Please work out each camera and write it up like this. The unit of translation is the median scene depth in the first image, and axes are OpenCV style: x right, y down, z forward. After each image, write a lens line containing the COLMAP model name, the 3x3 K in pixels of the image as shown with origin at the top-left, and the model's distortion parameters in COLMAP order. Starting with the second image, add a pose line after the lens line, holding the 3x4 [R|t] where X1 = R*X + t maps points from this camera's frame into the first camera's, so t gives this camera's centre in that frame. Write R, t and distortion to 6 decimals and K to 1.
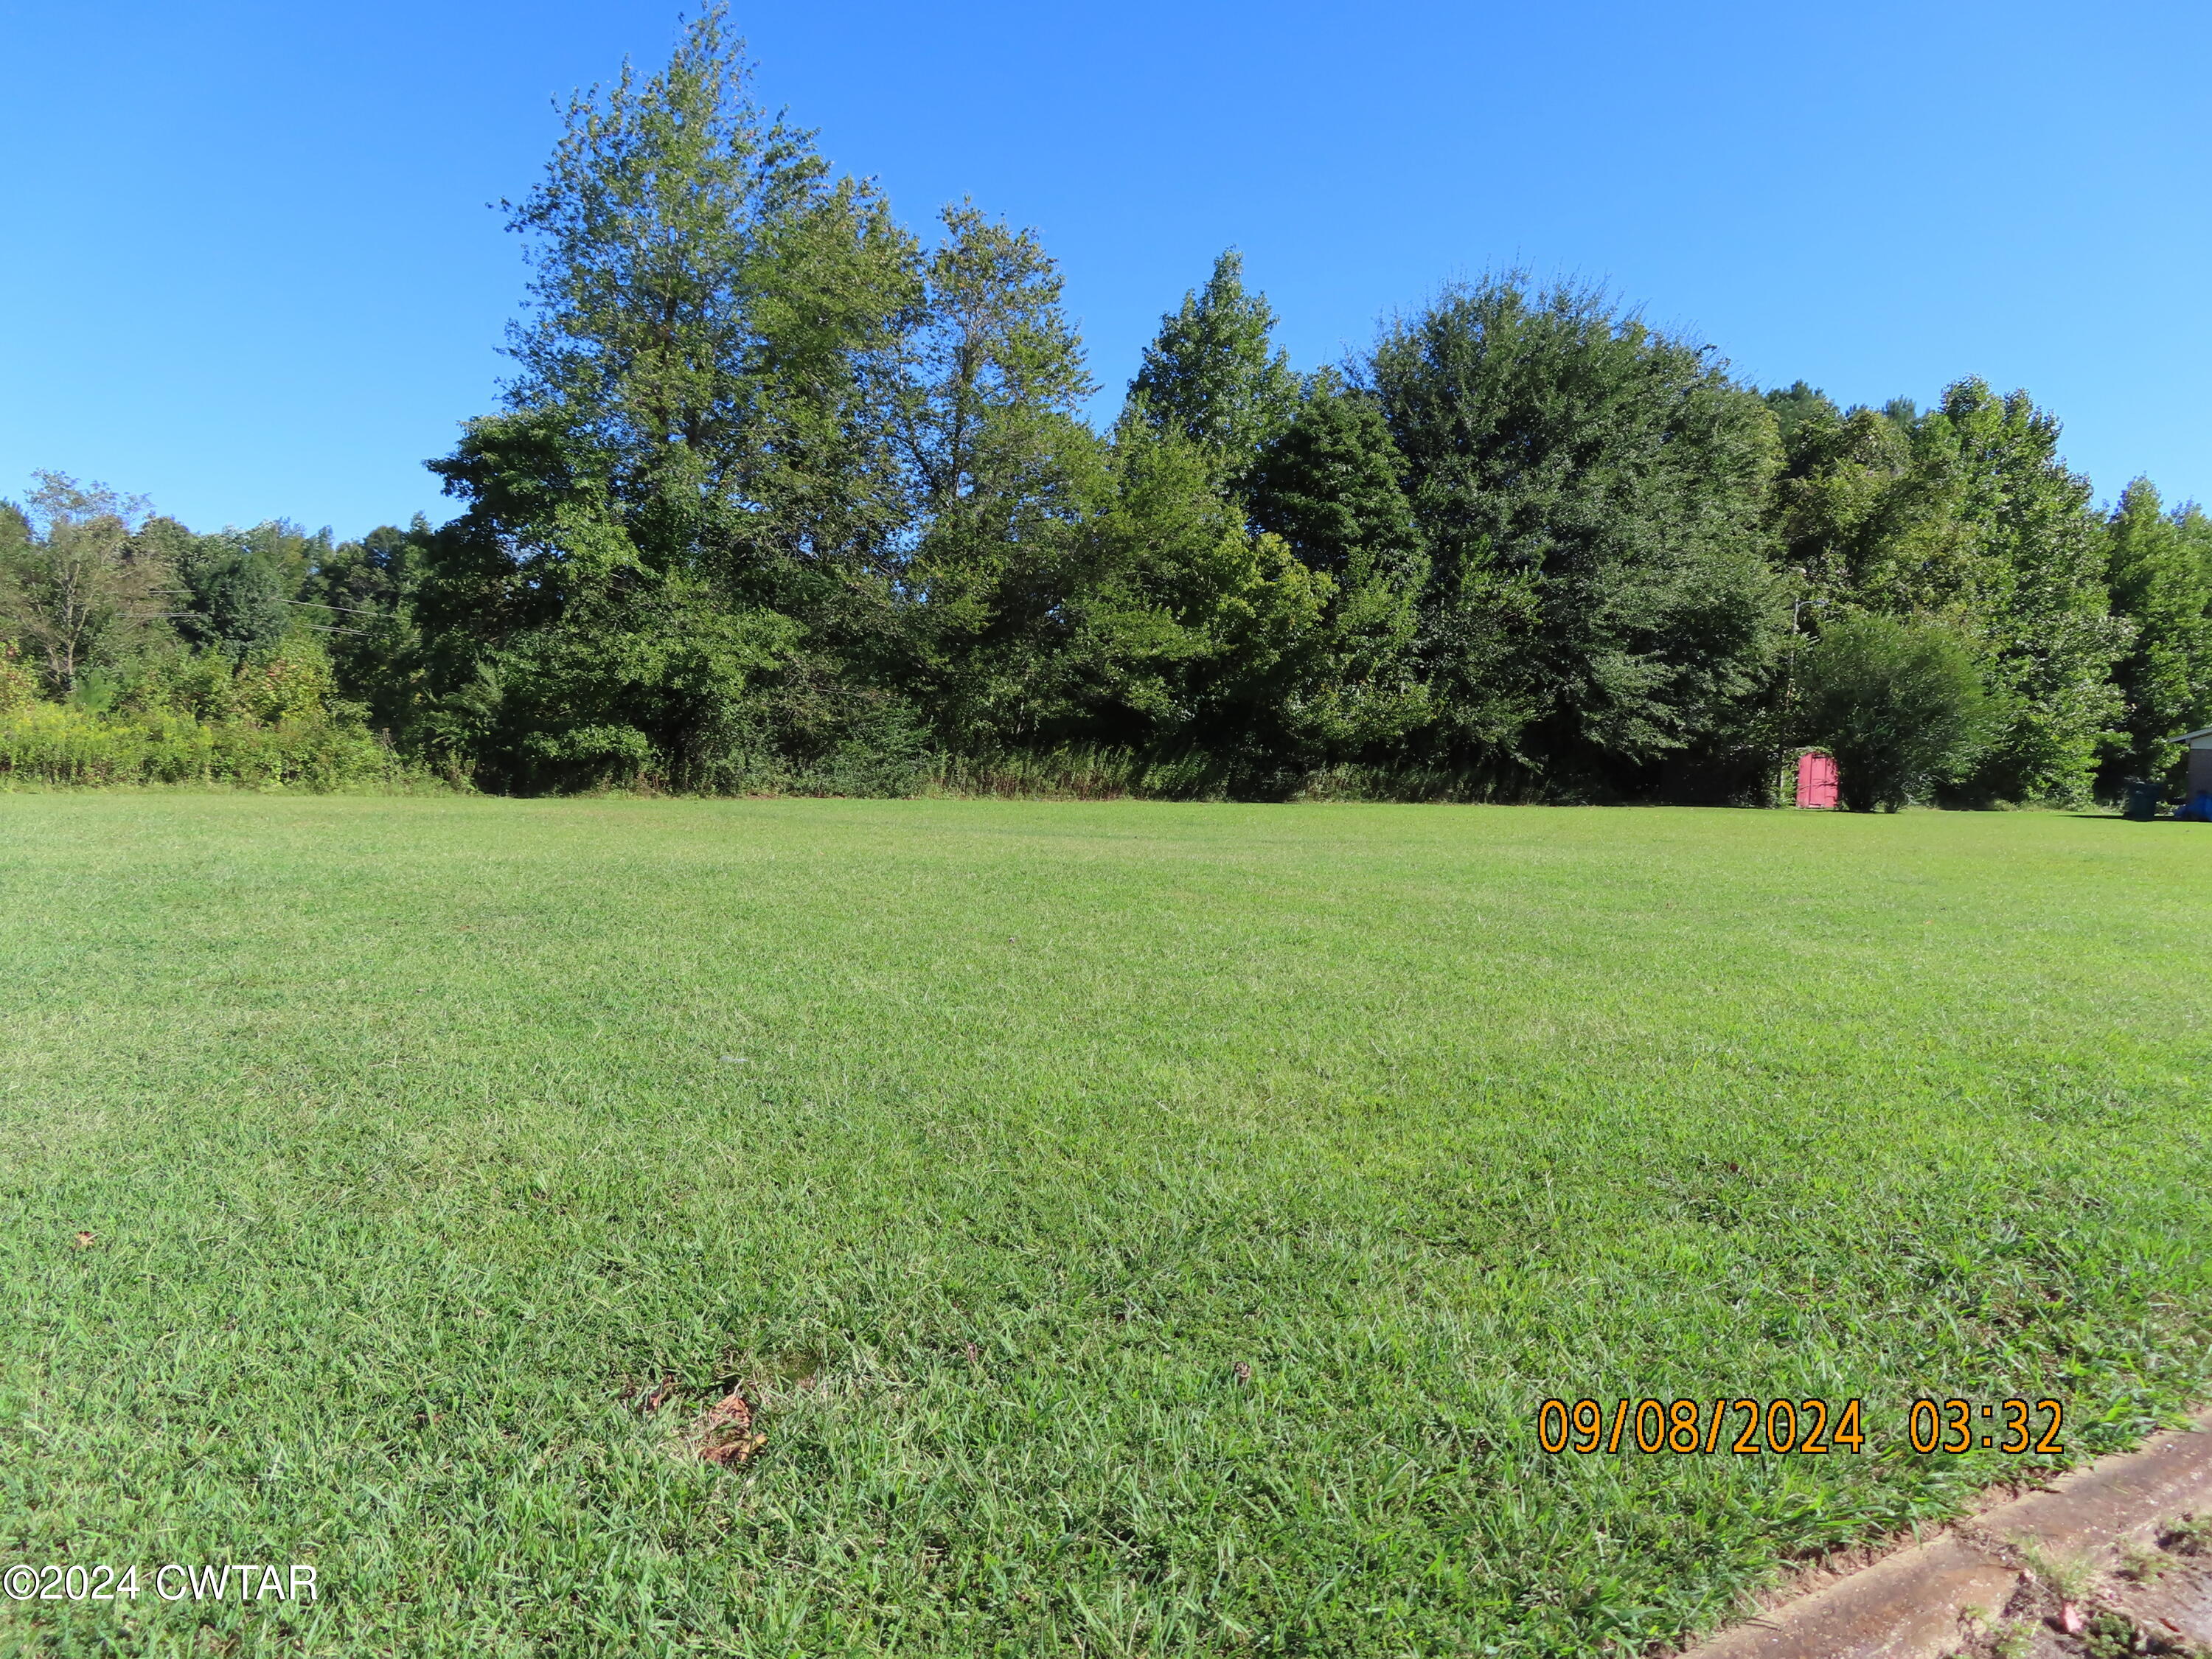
lens RADIAL K [[1596.0, 0, 1102.2], [0, 1596.0, 810.4], [0, 0, 1]] dist [-0.015233, 0.012454]
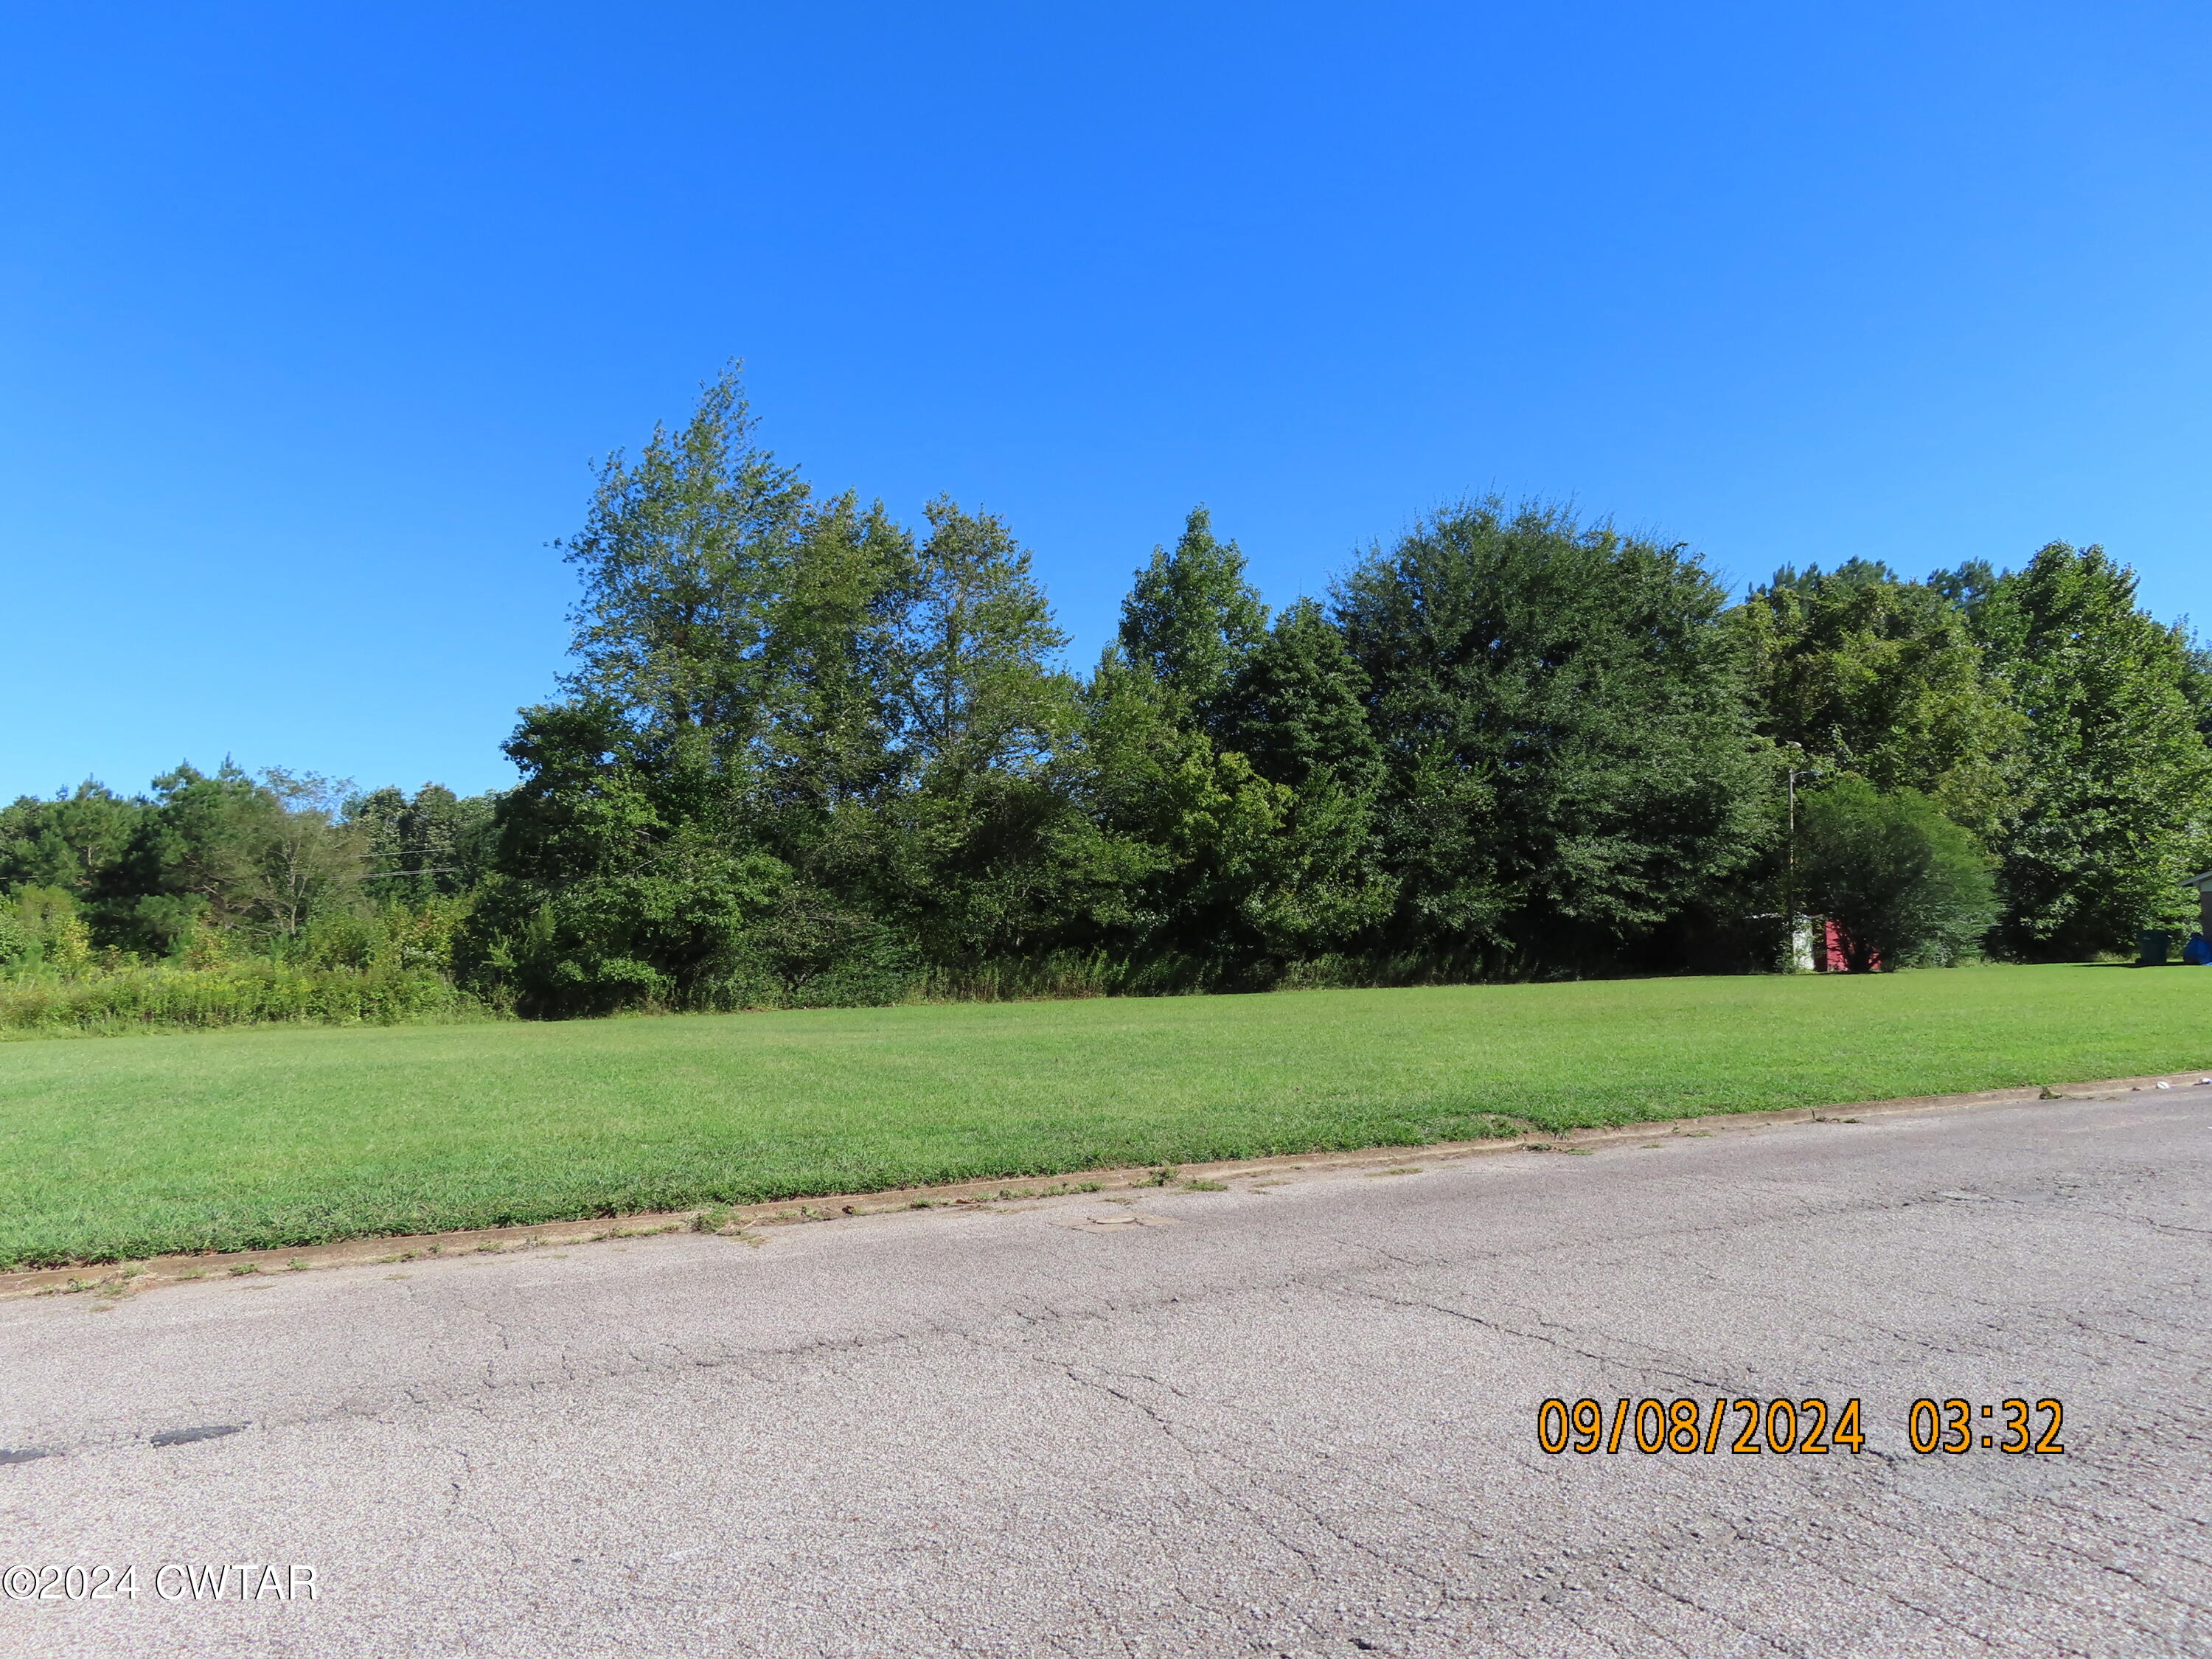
lens RADIAL K [[1596.0, 0, 1106.4], [0, 1596.0, 812.7], [0, 0, 1]] dist [-0.015233, 0.012454]
pose [[0.986055, -0.065409, -0.153028, 0.227134], [0.045848, 0.990710, -0.128028, 0.008777], [0.159981, 0.119227, 0.979893, -0.129814]]
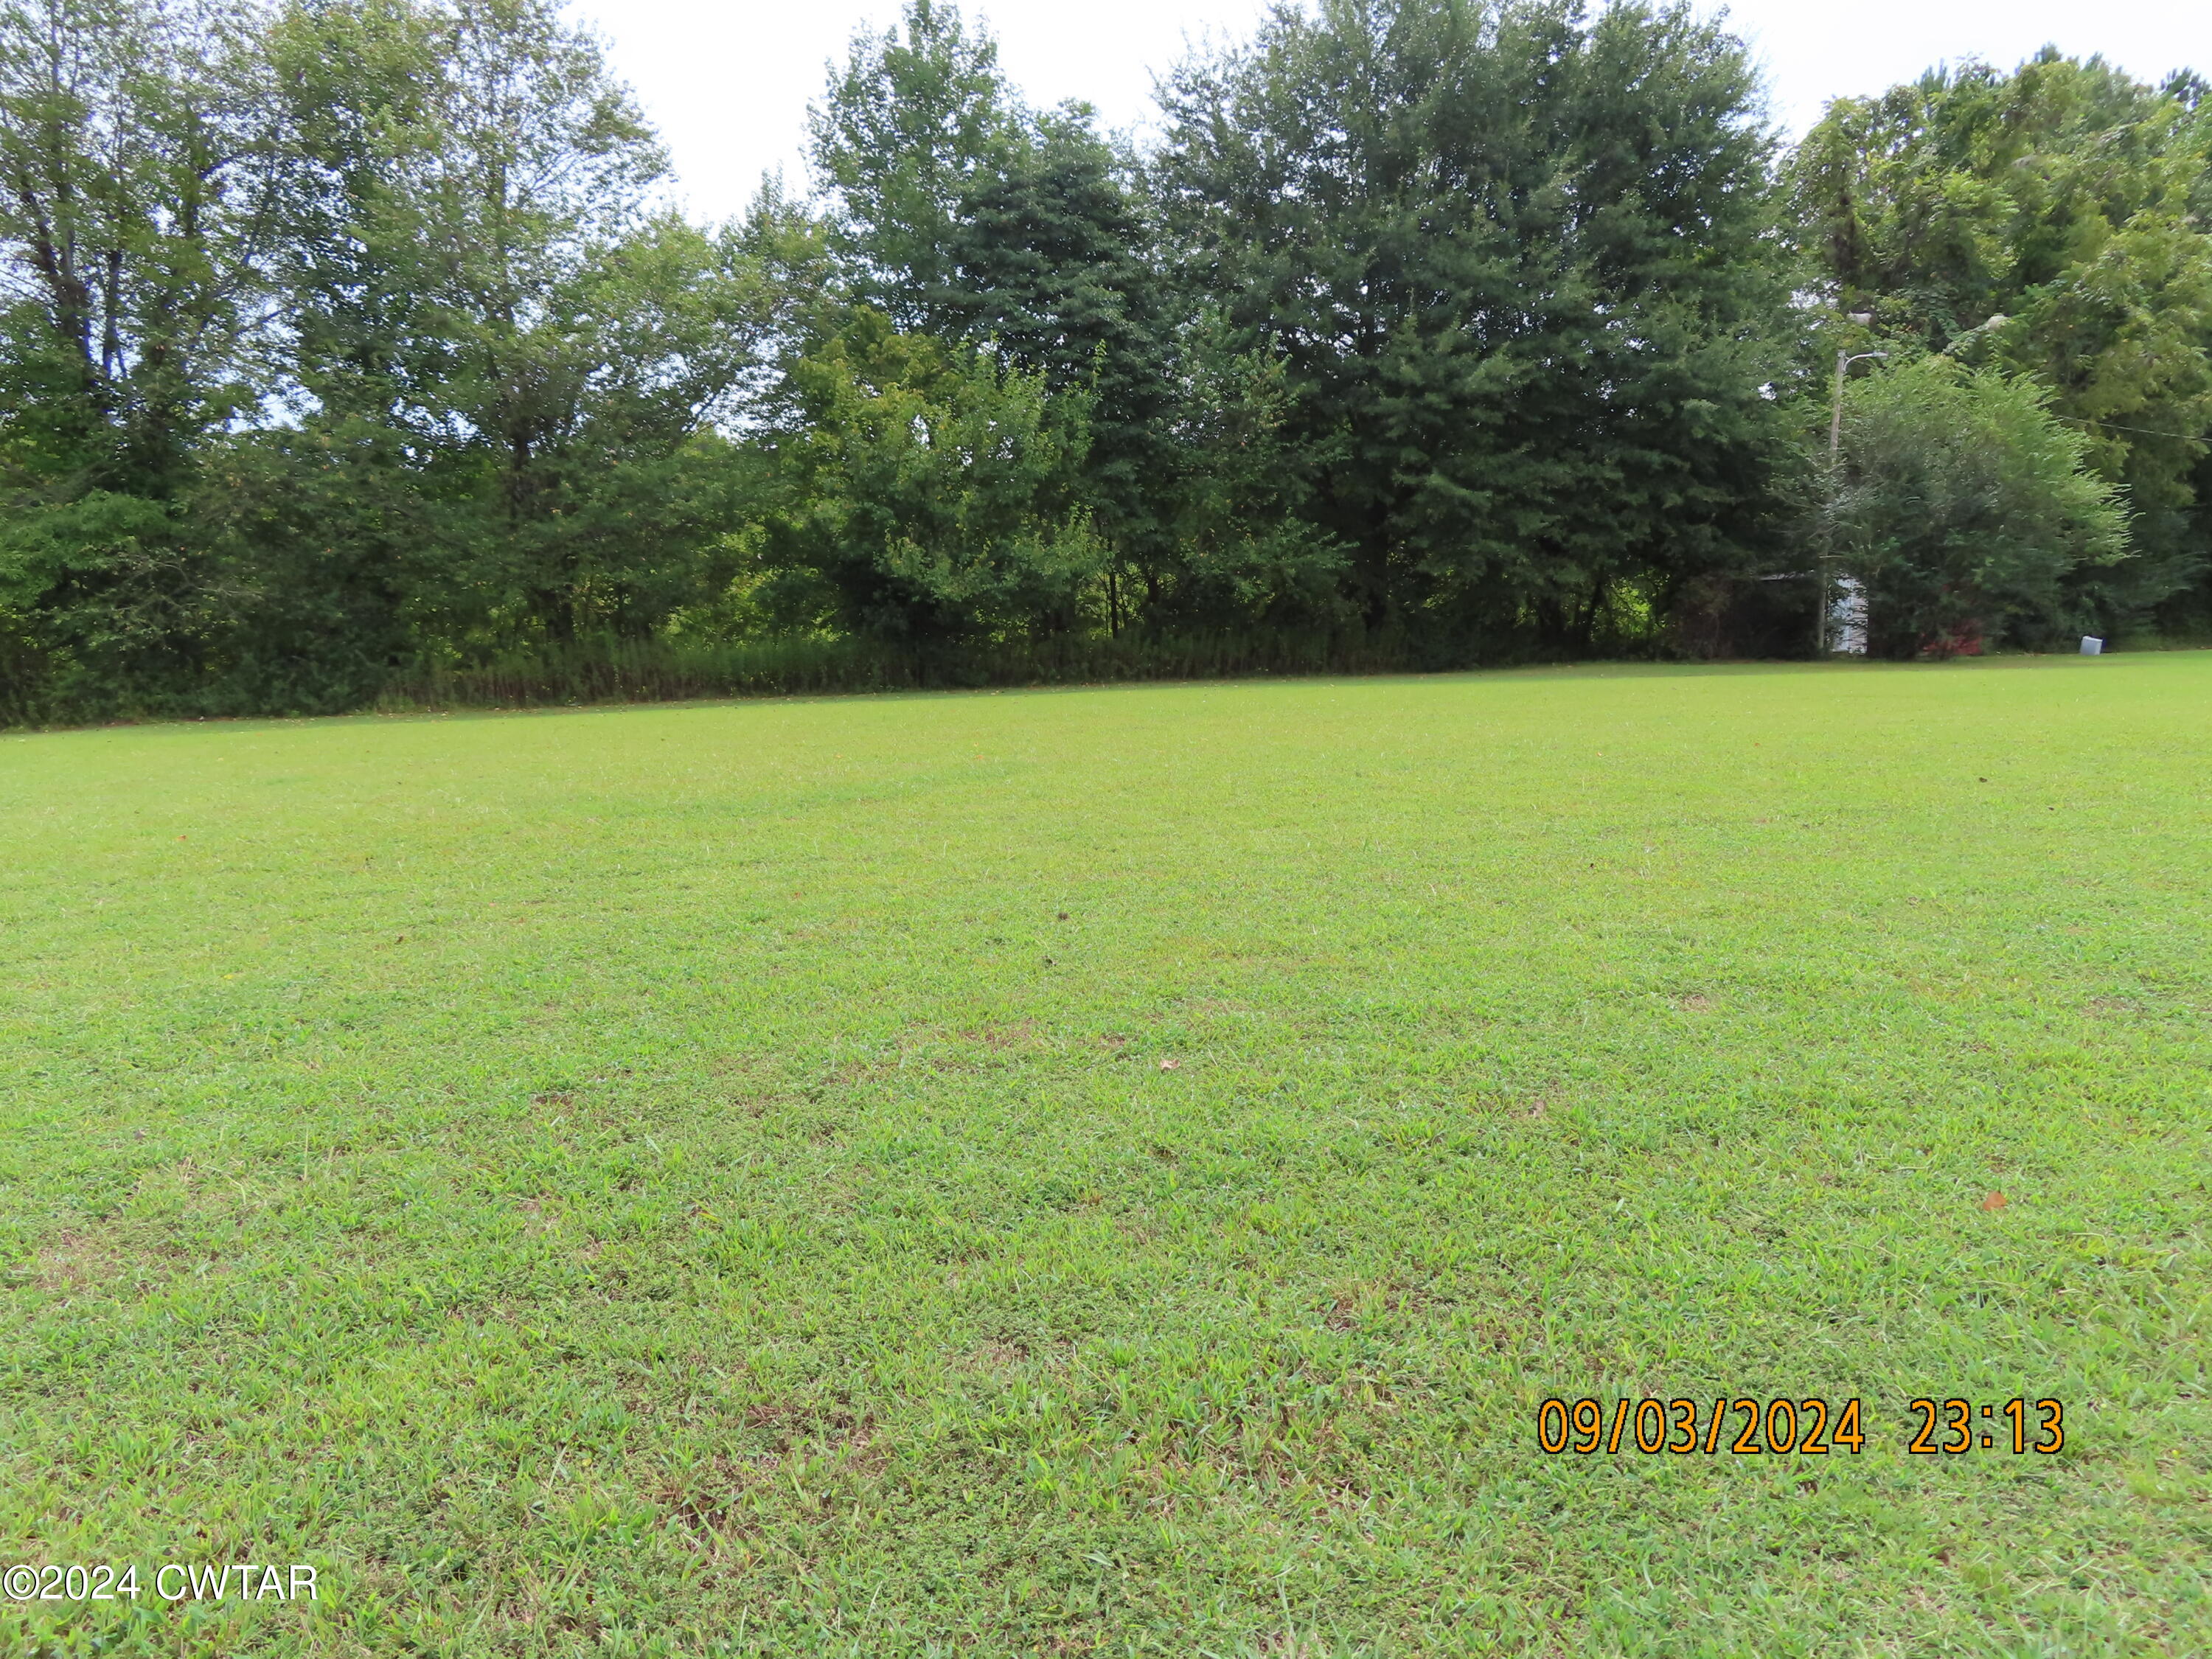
lens RADIAL K [[1596.0, 0, 1115.1], [0, 1596.0, 838.6], [0, 0, 1]] dist [-0.015233, 0.012454]
pose [[0.955301, -0.017023, -0.295143, 0.503299], [0.044890, 0.995117, 0.087904, 0.001269], [0.292206, -0.097223, 0.951401, 0.353273]]
